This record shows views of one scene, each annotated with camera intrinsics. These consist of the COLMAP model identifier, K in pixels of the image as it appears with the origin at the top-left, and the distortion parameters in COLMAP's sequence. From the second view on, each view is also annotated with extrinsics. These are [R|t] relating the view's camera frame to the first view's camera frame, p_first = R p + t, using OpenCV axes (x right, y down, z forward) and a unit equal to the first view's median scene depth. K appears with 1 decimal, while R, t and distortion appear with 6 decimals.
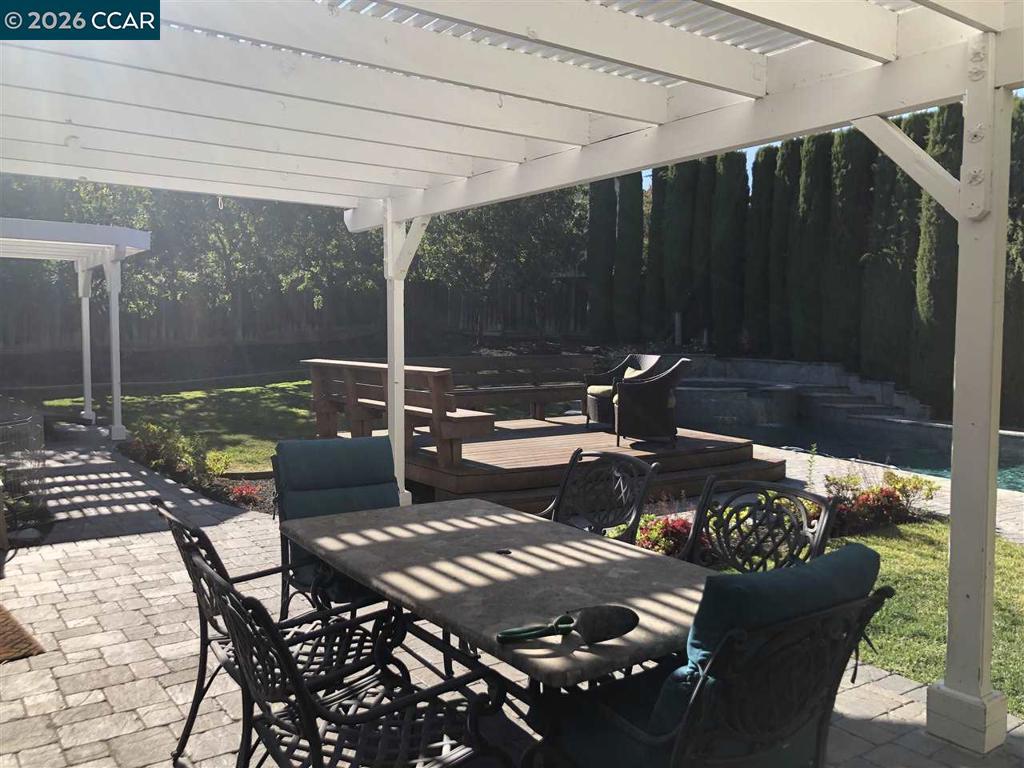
lens RADIAL K [[837.9, 0, 512.0], [0, 837.9, 384.0], [0, 0, 1]] dist [0.005747, -0.004499]
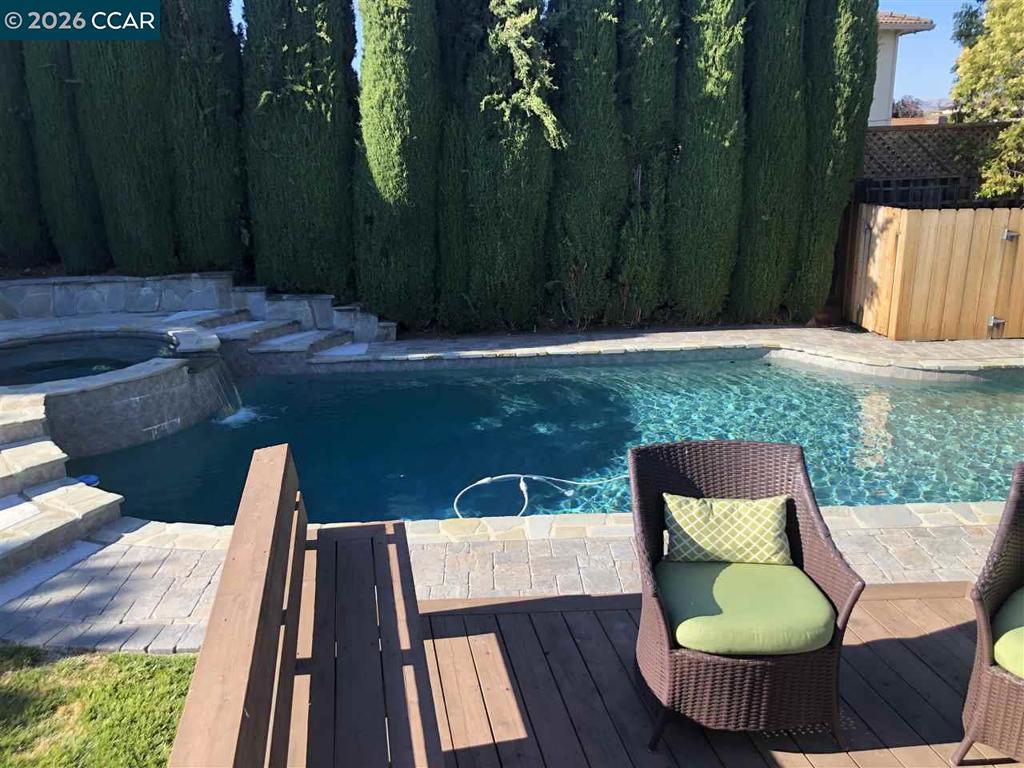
lens RADIAL K [[837.9, 0, 512.0], [0, 837.9, 384.0], [0, 0, 1]] dist [0.005747, -0.004499]
pose [[0.392020, -0.265920, 0.880685, -0.096495], [0.078384, 0.963485, 0.256031, -0.093232], [-0.916611, -0.031337, 0.398550, 0.596390]]
